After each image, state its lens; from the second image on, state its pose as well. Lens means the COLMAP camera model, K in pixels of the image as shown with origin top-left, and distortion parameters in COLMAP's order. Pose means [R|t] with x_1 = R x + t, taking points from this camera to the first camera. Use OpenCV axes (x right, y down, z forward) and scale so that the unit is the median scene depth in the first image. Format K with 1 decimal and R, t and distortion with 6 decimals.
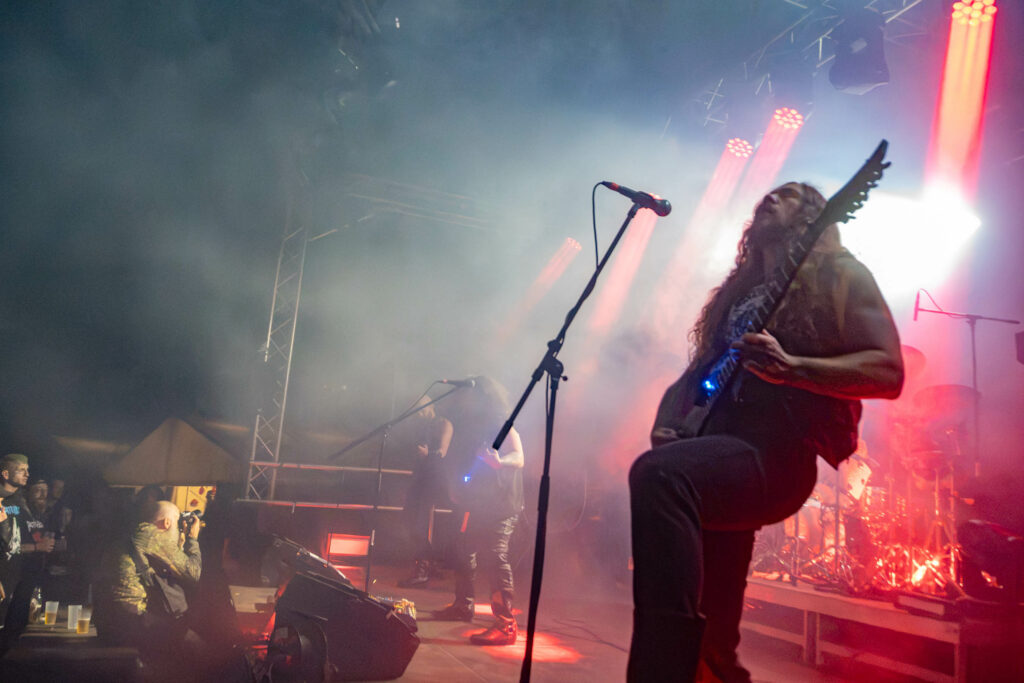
lens RADIAL K [[823.8, 0, 483.8], [0, 823.8, 340.9], [0, 0, 1]] dist [-0.048363, 0.002948]
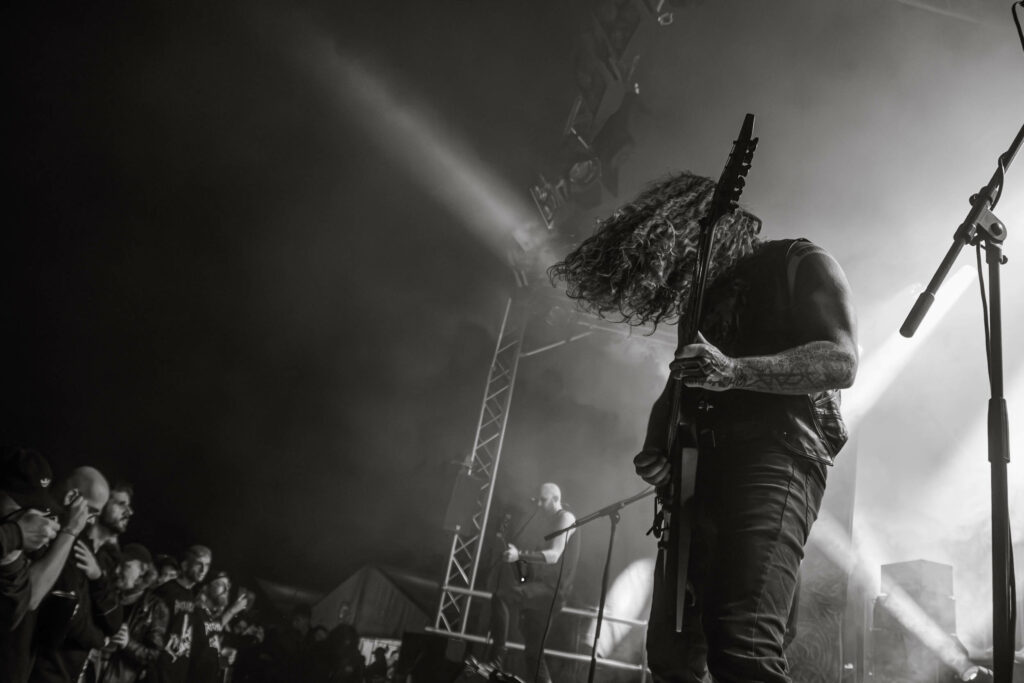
lens RADIAL K [[816.3, 0, 512.0], [0, 816.3, 341.5], [0, 0, 1]] dist [-0.007989, -0.005926]
pose [[0.978132, 0.020432, -0.206978, -0.040919], [-0.064145, 0.976286, -0.206764, 0.082485], [0.197845, 0.215519, 0.956247, 0.130276]]
